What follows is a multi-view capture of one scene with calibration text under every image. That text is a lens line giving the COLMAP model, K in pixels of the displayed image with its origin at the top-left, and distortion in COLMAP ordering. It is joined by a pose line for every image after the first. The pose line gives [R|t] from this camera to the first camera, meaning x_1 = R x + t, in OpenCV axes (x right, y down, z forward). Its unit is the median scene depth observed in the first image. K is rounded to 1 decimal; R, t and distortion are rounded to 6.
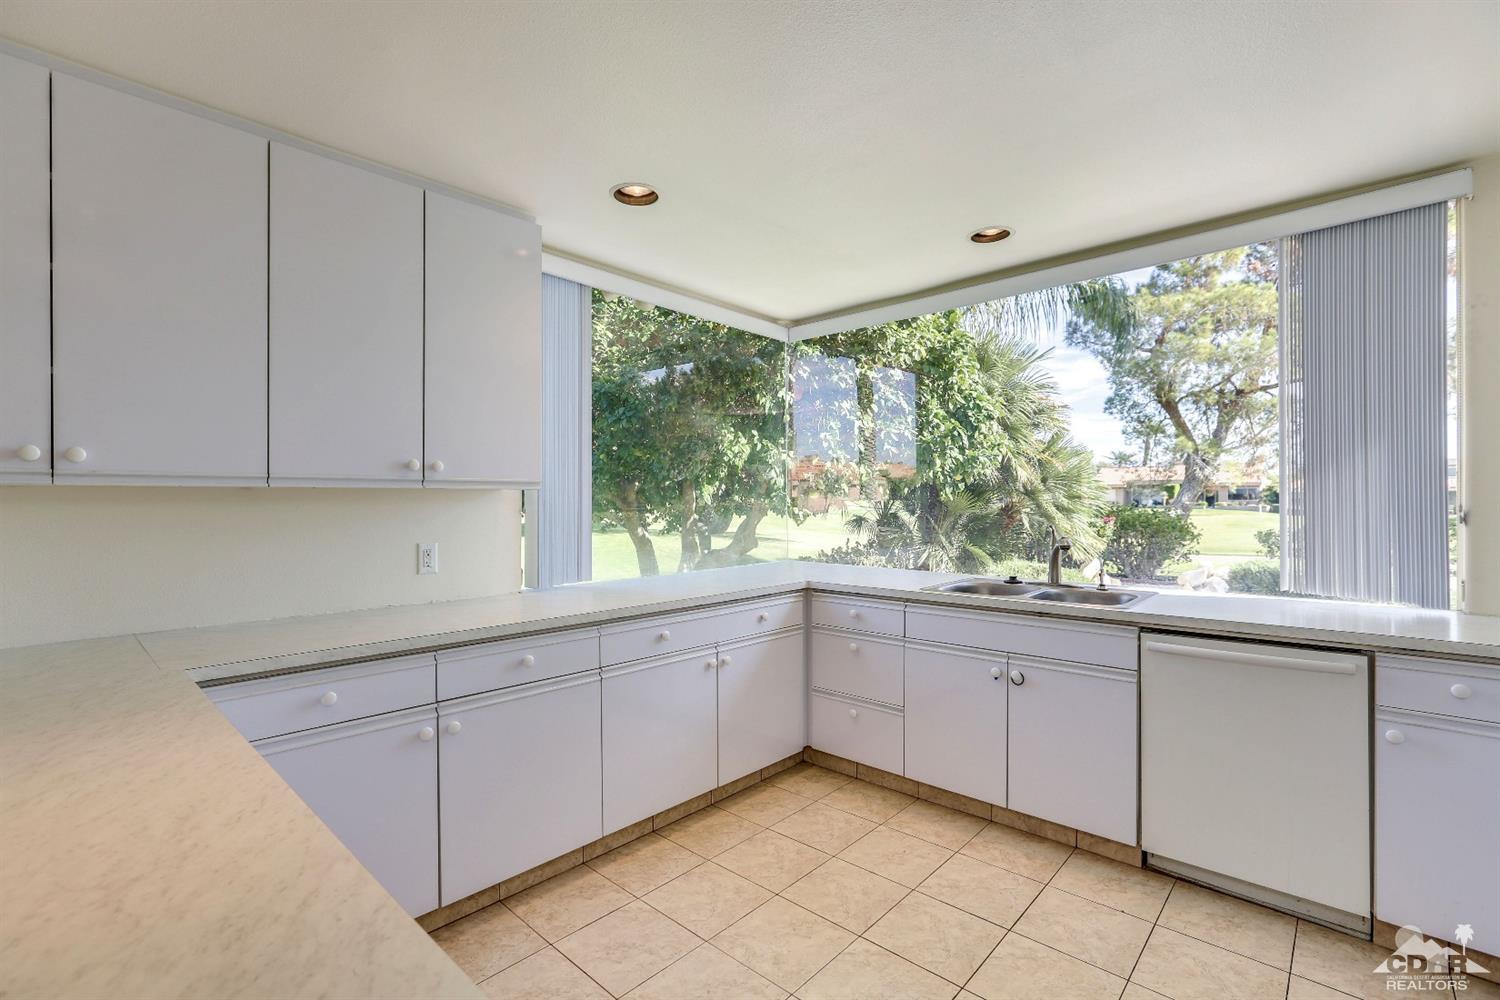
lens RADIAL K [[678.6, 0, 771.5], [0, 678.6, 499.0], [0, 0, 1]] dist [-0.015324, 0.014584]
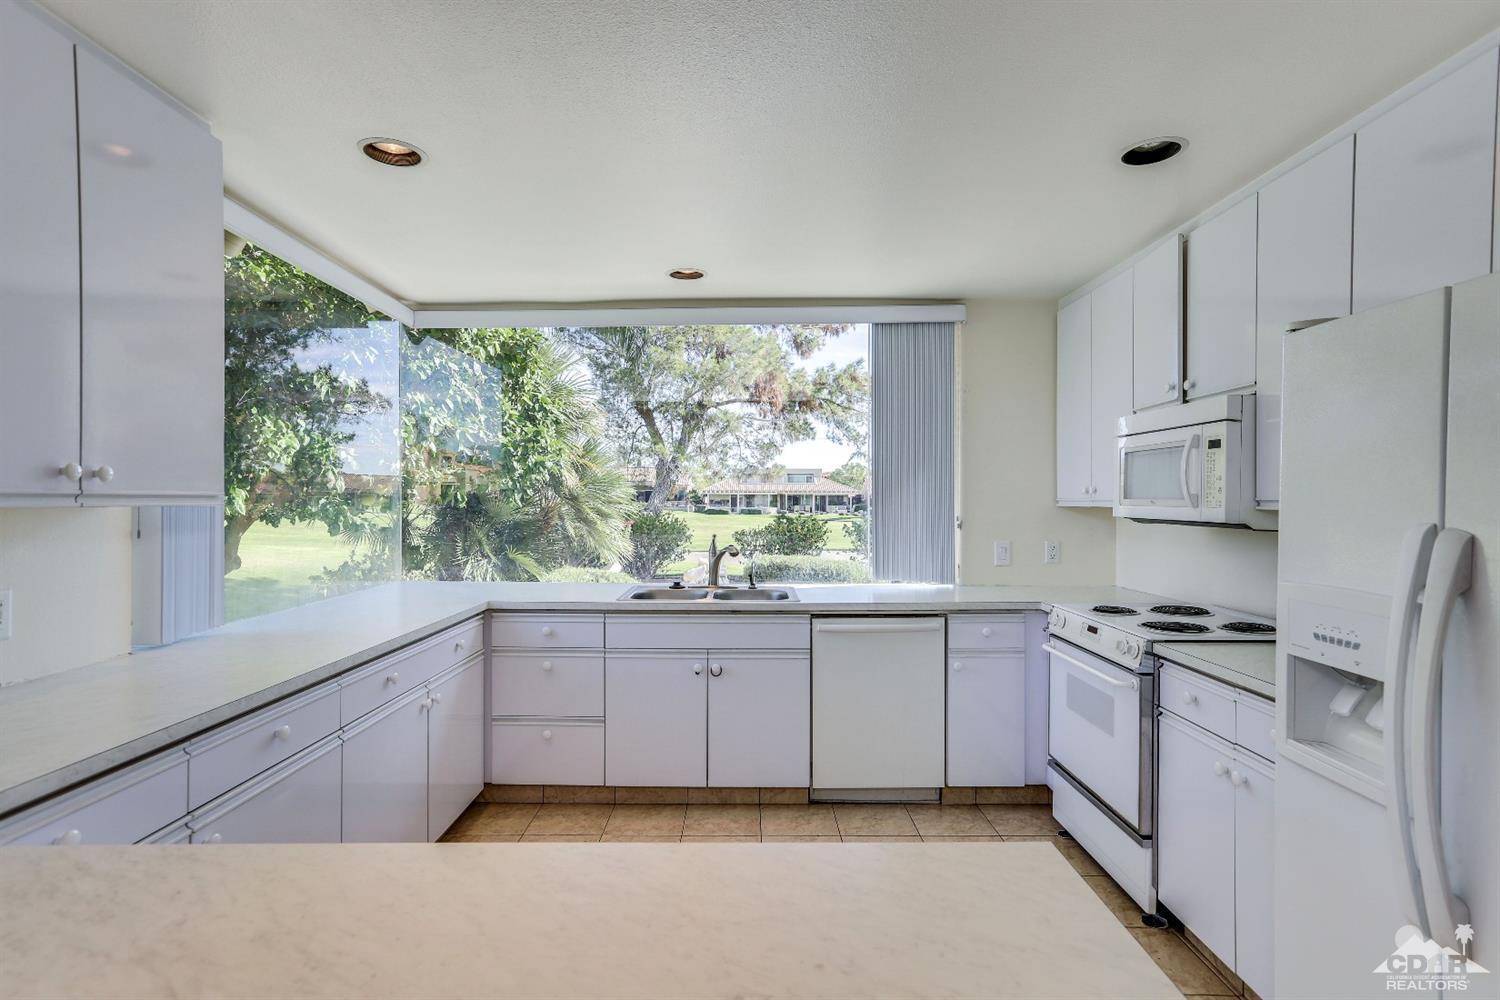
lens RADIAL K [[756.1, 0, 742.9], [0, 756.1, 495.6], [0, 0, 1]] dist [-0.000247, 0.000286]
pose [[0.754729, 0.008511, 0.655982, -0.186983], [-0.006345, 0.999964, -0.005674, -0.009719], [-0.656006, 0.000120, 0.754755, 0.002572]]
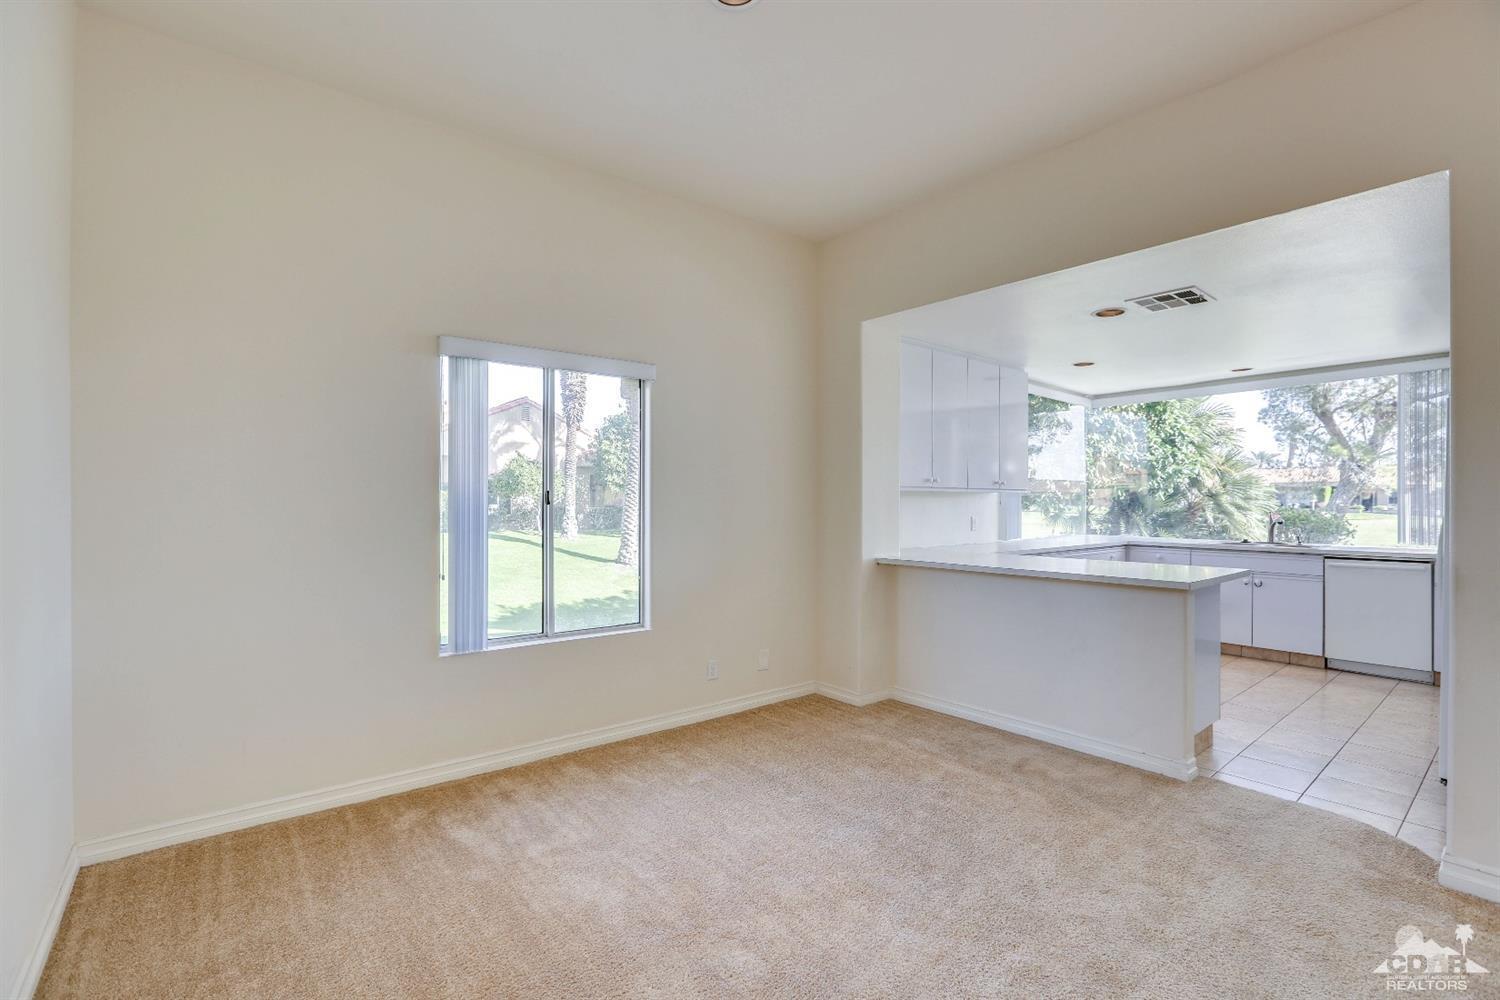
lens RADIAL K [[693.0, 0, 760.5], [0, 693.0, 500.7], [0, 0, 1]] dist [-0.001991, 0.000352]
pose [[0.989519, 0.005517, -0.144300, -0.363552], [-0.005352, 0.999984, 0.001538, 0.005171], [0.144306, -0.000749, 0.989533, -0.573373]]
